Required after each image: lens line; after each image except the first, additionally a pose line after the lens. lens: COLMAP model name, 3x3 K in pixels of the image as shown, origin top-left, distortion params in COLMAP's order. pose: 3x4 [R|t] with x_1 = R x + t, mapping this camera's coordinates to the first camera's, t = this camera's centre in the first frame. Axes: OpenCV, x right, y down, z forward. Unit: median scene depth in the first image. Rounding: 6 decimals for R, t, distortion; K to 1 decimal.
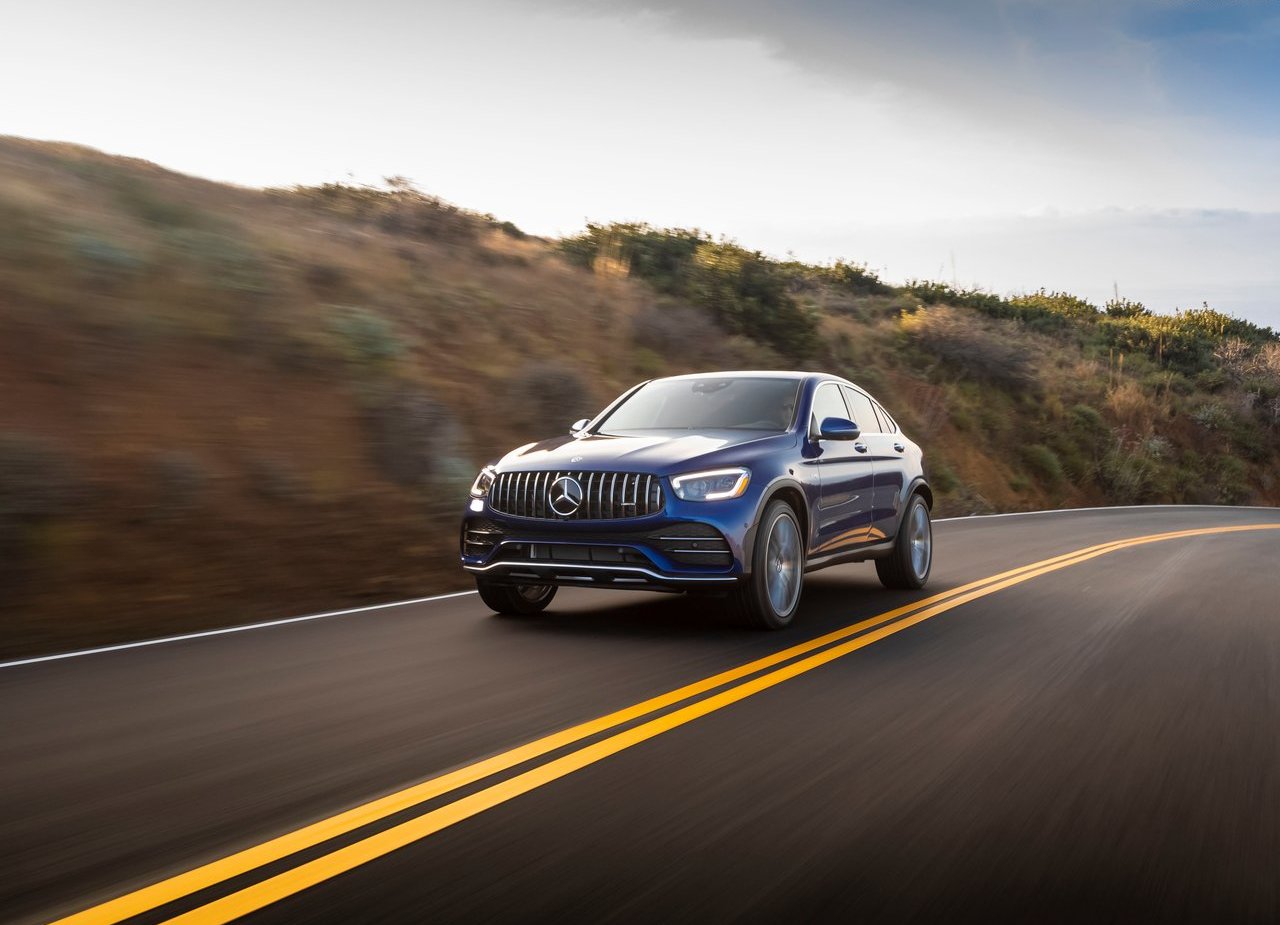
lens RADIAL K [[1447.2, 0, 640.0], [0, 1447.2, 462.5], [0, 0, 1]] dist [-0.003582, -0.000469]
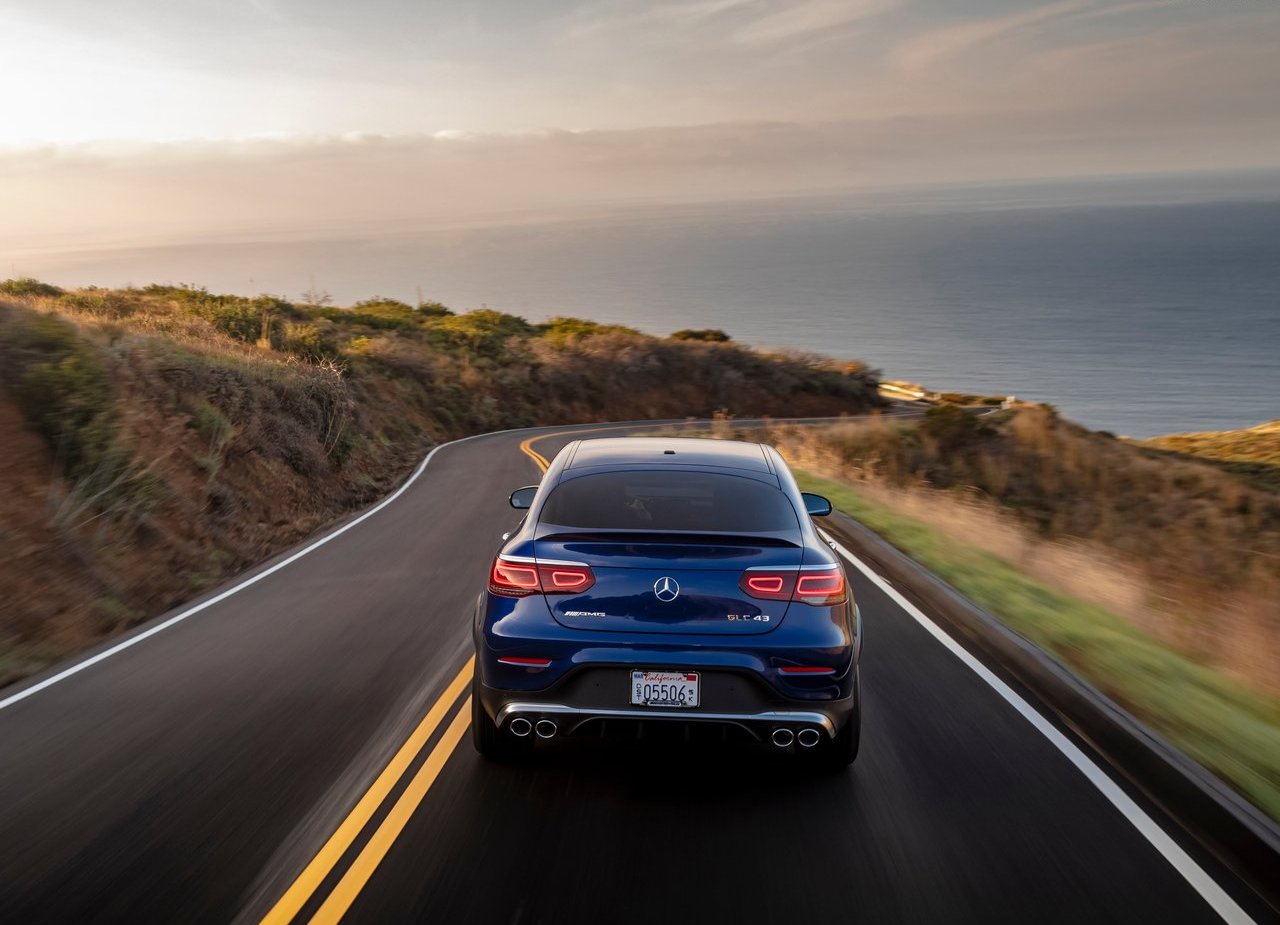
lens RADIAL K [[946.7, 0, 640.0], [0, 946.7, 462.5], [0, 0, 1]] dist [0.003661, -0.001739]
pose [[0.860998, -0.117252, 0.494909, -0.086728], [0.091822, 0.992910, 0.075493, -0.006214], [-0.500252, -0.019556, 0.865659, -0.157711]]
